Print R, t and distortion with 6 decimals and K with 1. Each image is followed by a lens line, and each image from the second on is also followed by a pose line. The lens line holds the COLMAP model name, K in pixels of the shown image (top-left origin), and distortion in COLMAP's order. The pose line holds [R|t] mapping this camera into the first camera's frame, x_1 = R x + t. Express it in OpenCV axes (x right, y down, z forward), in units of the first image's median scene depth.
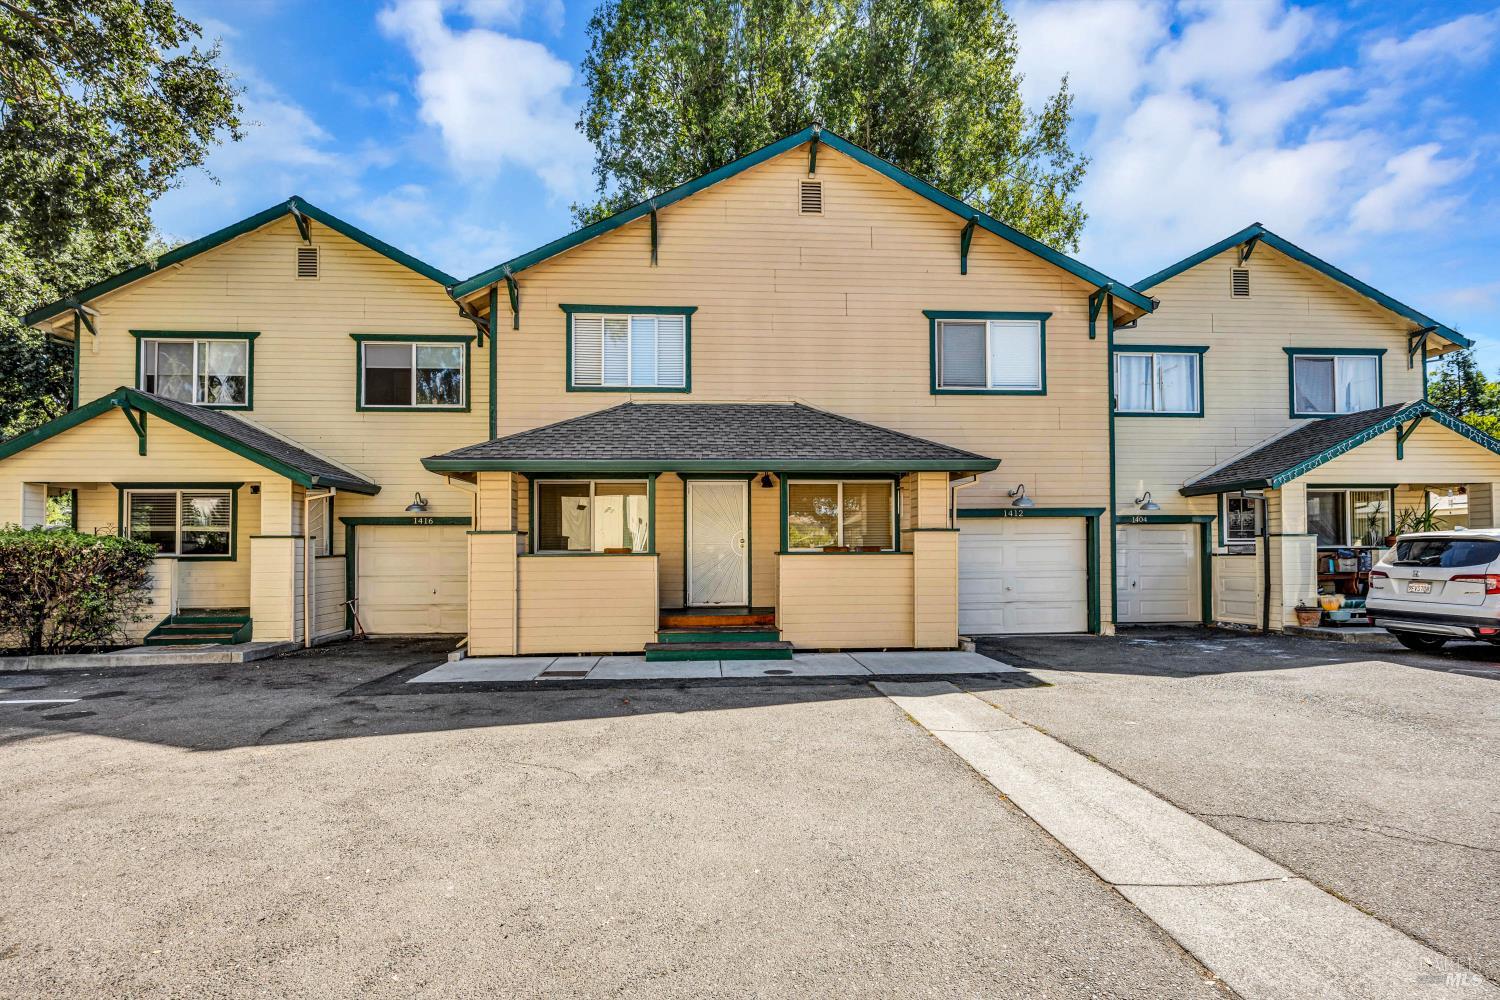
lens RADIAL K [[719.0, 0, 747.0], [0, 719.0, 531.4], [0, 0, 1]] dist [0.001017, 0.000396]
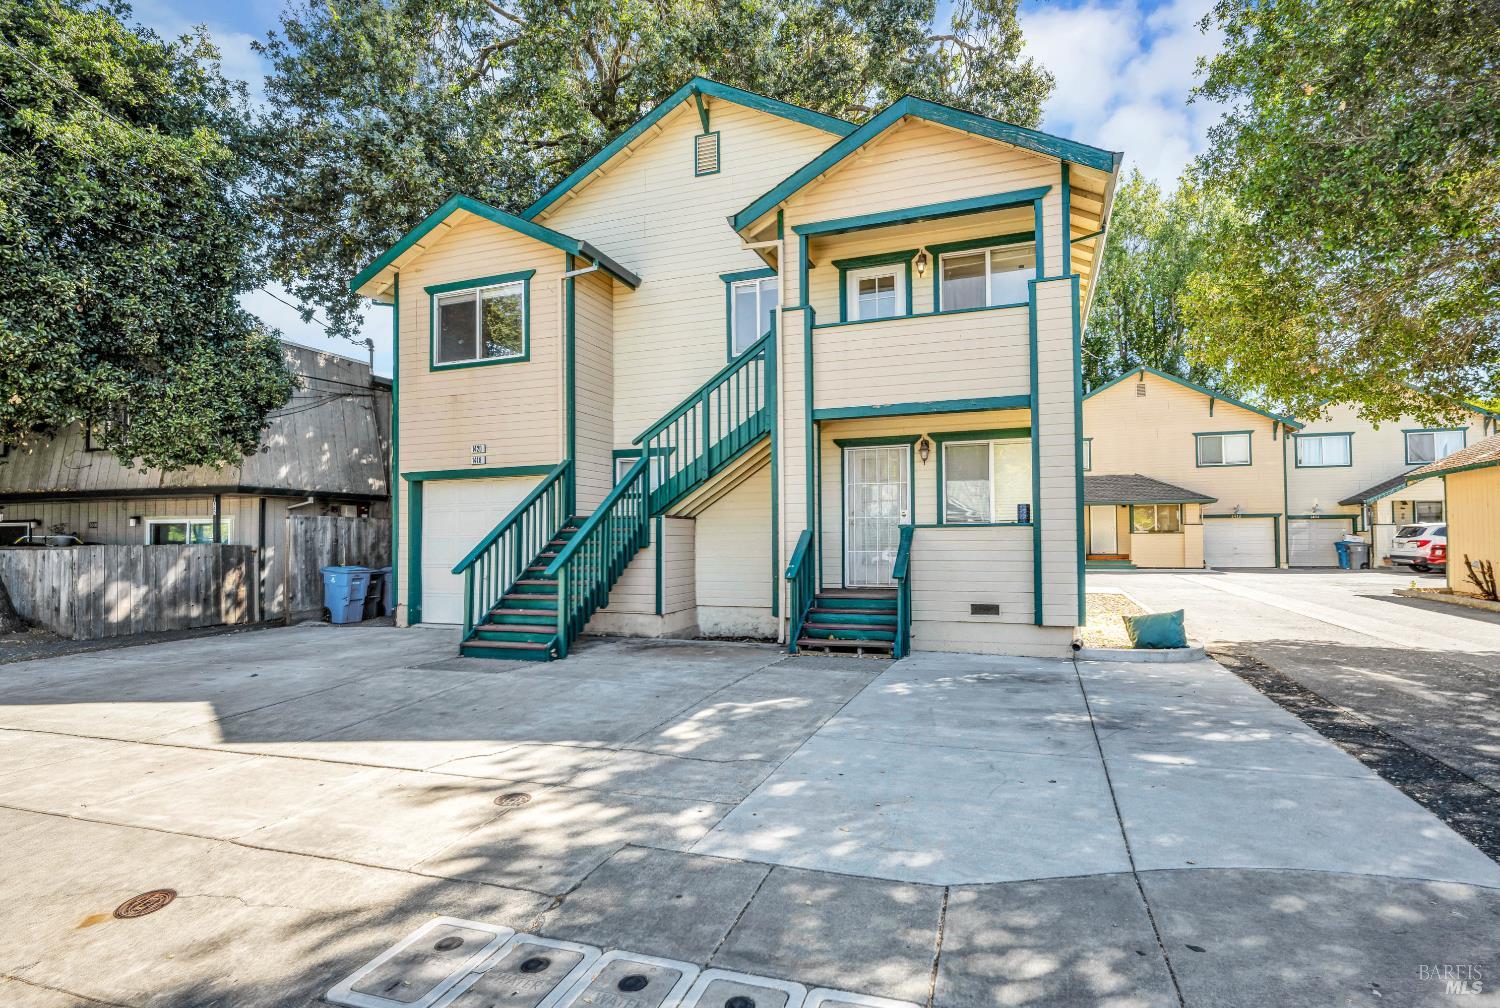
lens RADIAL K [[719.0, 0, 817.7], [0, 719.0, 525.0], [0, 0, 1]] dist [0.001017, 0.000396]
pose [[0.948070, -0.008185, -0.317957, -0.200663], [0.008793, 0.999961, 0.000478, -0.009082], [0.317941, -0.003249, 0.948105, -1.837267]]
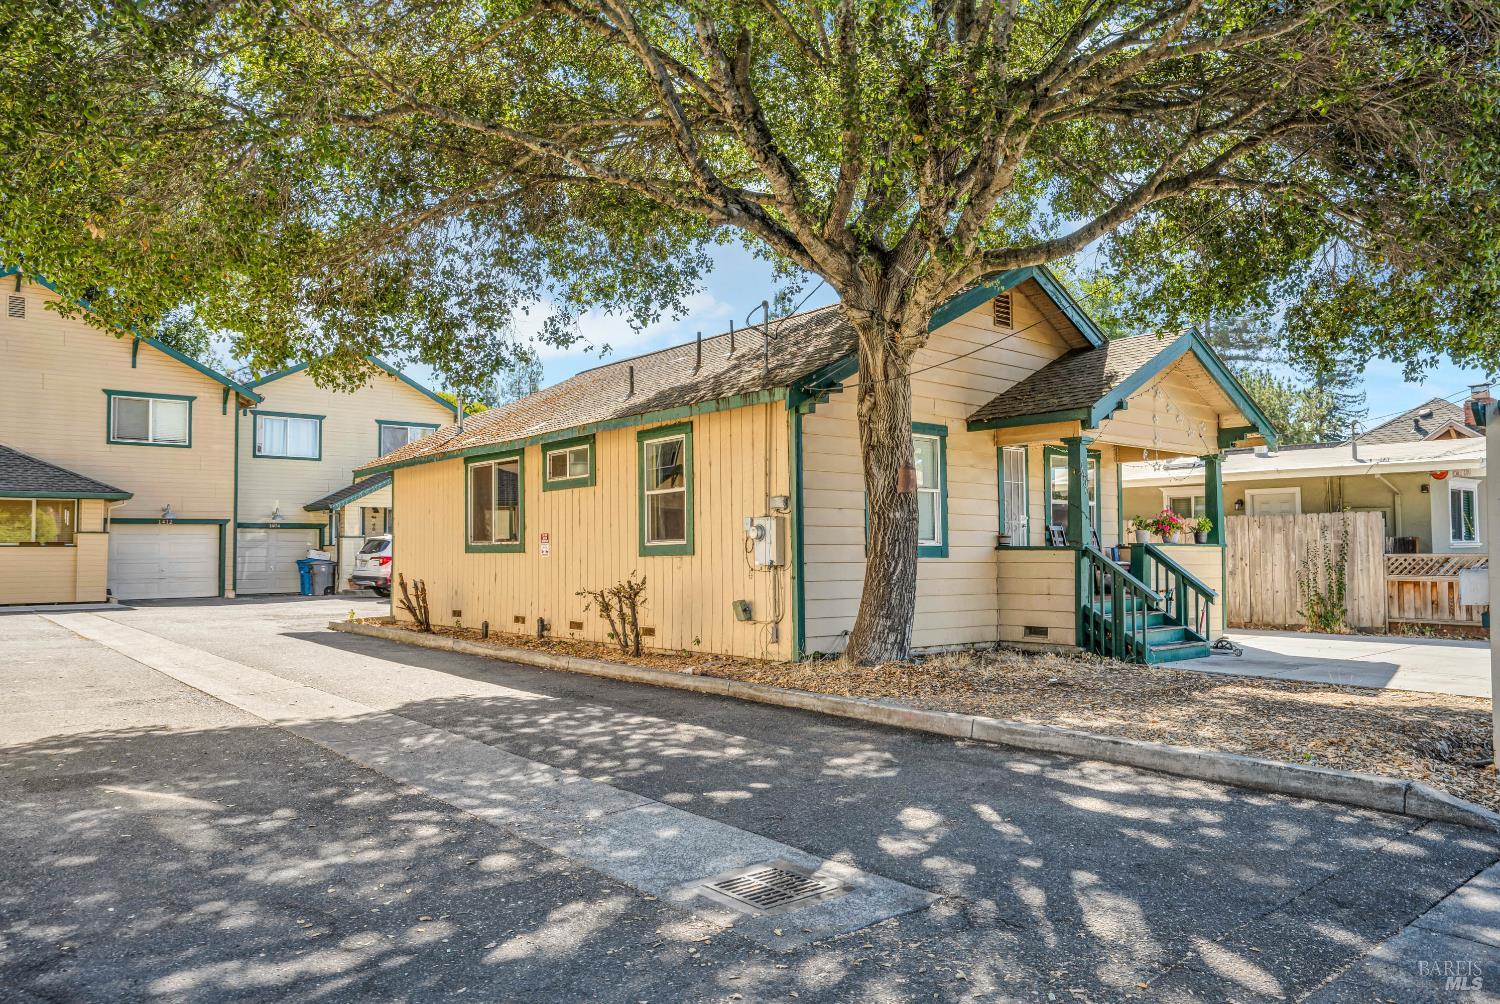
lens RADIAL K [[1027.5, 0, 745.3], [0, 1027.5, 498.8], [0, 0, 1]] dist [-0.006863, -0.001615]
pose [[0.773820, 0.030259, 0.632682, -0.076590], [-0.008527, 0.999265, -0.037362, -0.001411], [-0.633348, 0.023517, 0.773510, -1.691226]]
